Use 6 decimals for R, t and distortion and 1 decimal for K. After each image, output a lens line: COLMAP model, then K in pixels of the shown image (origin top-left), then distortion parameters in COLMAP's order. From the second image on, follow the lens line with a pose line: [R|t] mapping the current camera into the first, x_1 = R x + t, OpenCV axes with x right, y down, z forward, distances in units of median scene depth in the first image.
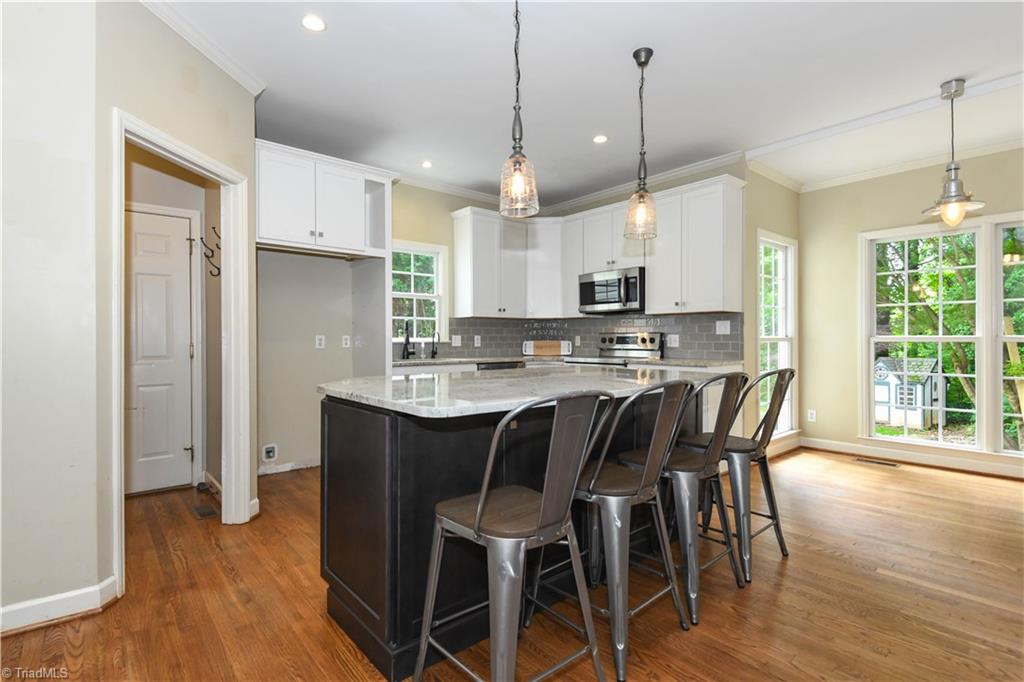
lens RADIAL K [[495.7, 0, 506.2], [0, 495.7, 331.9], [0, 0, 1]] dist [0.009218, -0.007839]
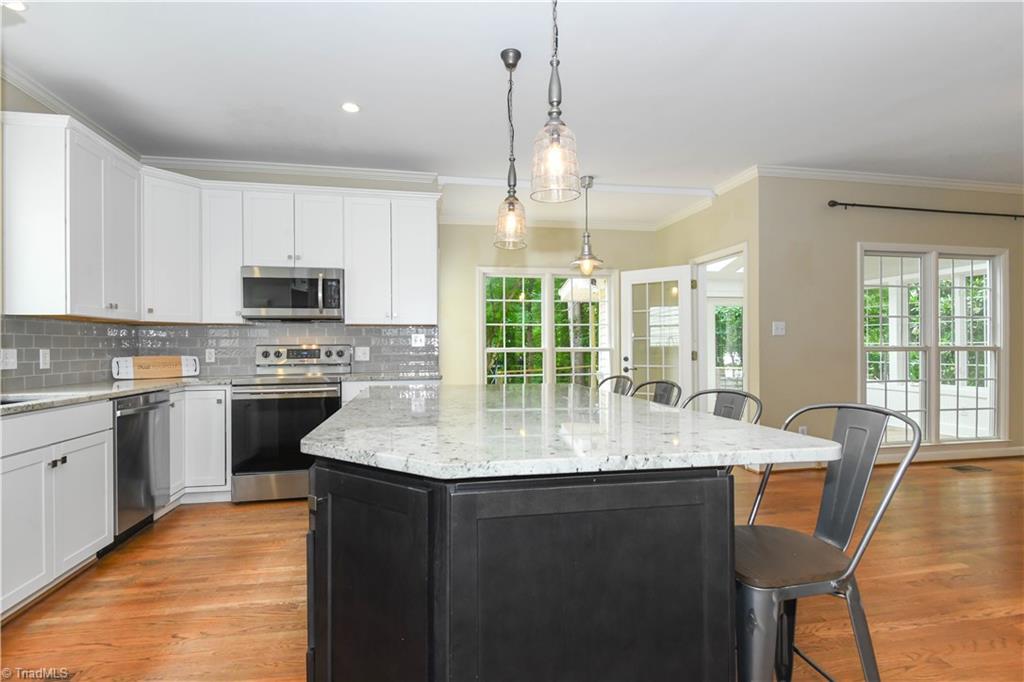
lens RADIAL K [[495.7, 0, 515.5], [0, 495.7, 347.5], [0, 0, 1]] dist [0.009218, -0.007839]
pose [[0.484083, 0.001081, 0.875021, -0.329449], [-0.004821, 0.999987, 0.001432, 0.003476], [-0.875009, -0.004911, 0.484082, 0.304108]]
